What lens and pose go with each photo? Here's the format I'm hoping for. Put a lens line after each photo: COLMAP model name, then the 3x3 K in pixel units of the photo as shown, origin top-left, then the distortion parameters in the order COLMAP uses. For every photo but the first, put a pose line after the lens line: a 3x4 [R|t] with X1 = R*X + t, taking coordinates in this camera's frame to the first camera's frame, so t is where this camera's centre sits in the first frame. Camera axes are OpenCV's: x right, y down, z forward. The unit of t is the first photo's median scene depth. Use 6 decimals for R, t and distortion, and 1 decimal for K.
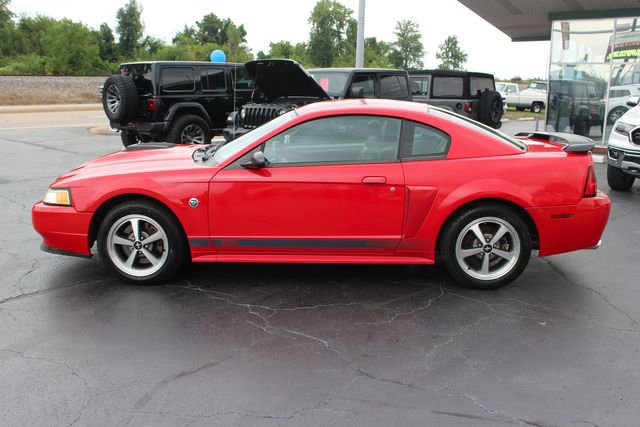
lens RADIAL K [[676.1, 0, 320.0], [0, 676.1, 213.5], [0, 0, 1]] dist [-0.153268, 0.164313]
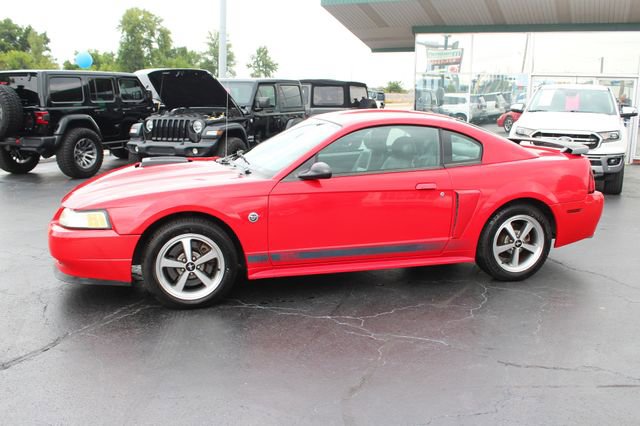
lens RADIAL K [[676.1, 0, 320.0], [0, 676.1, 213.0], [0, 0, 1]] dist [-0.153268, 0.164313]
pose [[0.947636, -0.054750, 0.314624, -0.390152], [0.059094, 0.998243, -0.004277, -0.012346], [-0.313837, 0.022645, 0.949207, 0.052352]]
